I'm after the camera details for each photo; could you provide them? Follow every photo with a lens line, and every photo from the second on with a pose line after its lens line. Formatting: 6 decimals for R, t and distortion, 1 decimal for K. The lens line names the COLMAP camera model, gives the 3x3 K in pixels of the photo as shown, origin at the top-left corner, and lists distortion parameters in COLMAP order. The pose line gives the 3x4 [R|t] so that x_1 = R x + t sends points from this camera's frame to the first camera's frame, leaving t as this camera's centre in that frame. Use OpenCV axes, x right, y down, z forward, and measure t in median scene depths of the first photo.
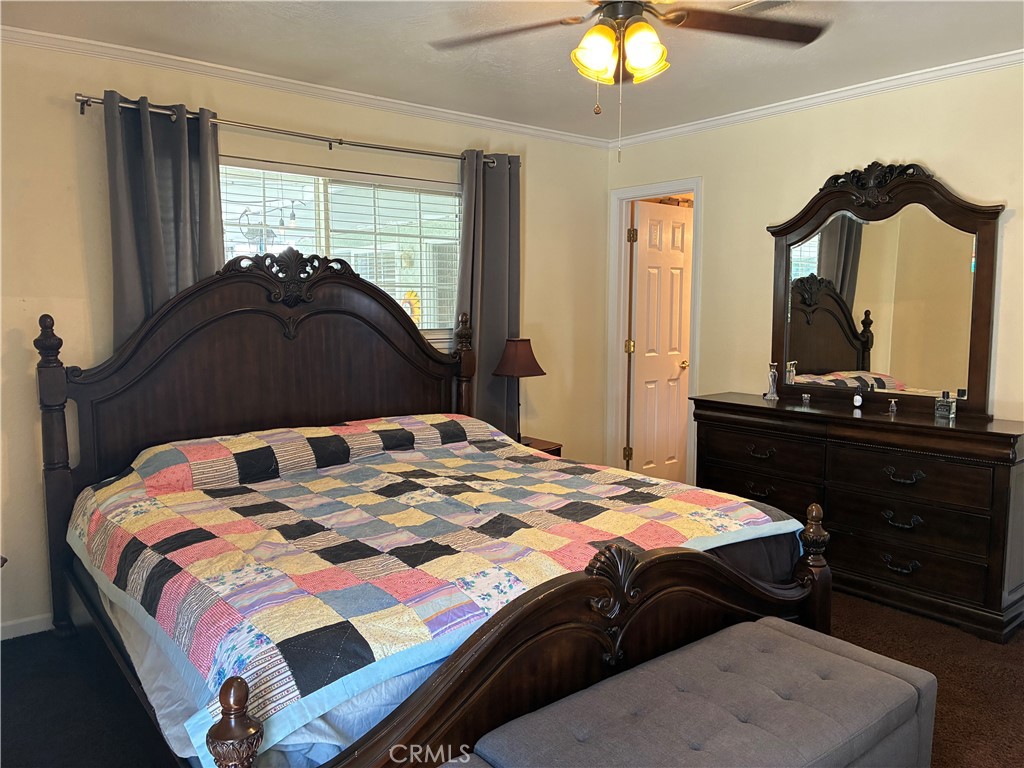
lens RADIAL K [[767.9, 0, 520.5], [0, 767.9, 381.9], [0, 0, 1]] dist [0.055124, -0.040155]
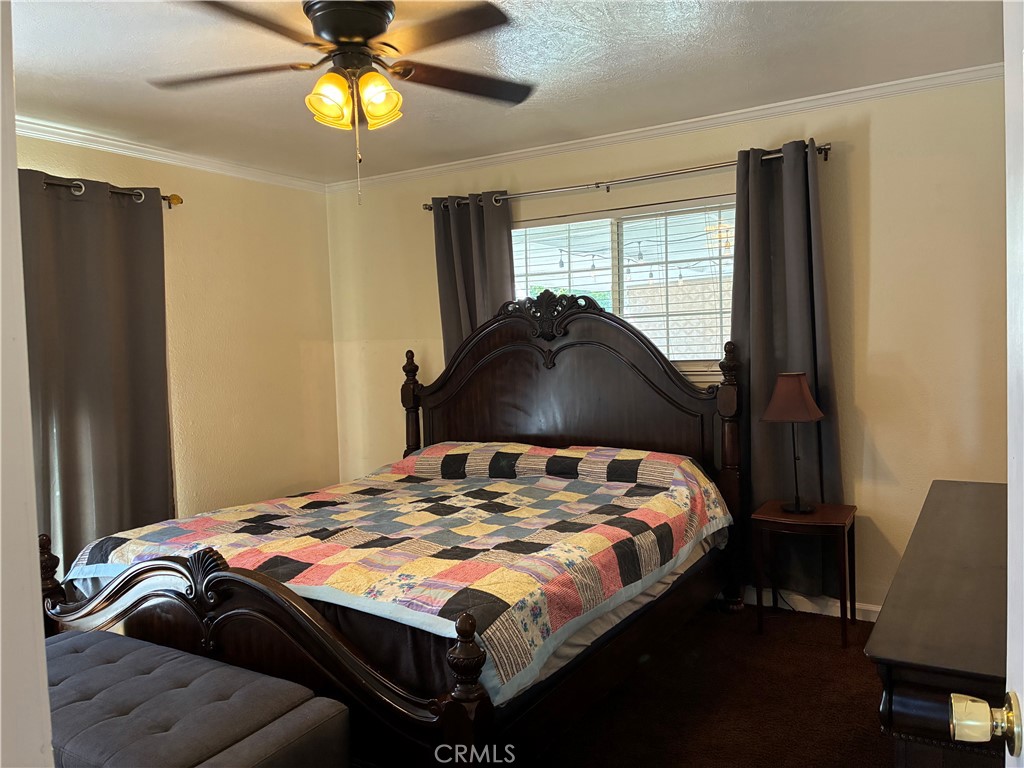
lens RADIAL K [[767.9, 0, 520.0], [0, 767.9, 386.1], [0, 0, 1]] dist [0.055124, -0.040155]
pose [[0.332993, 0.042358, -0.941978, 0.779788], [-0.062601, 0.997780, 0.022737, -0.053341], [0.940849, 0.051397, 0.334905, 0.581514]]
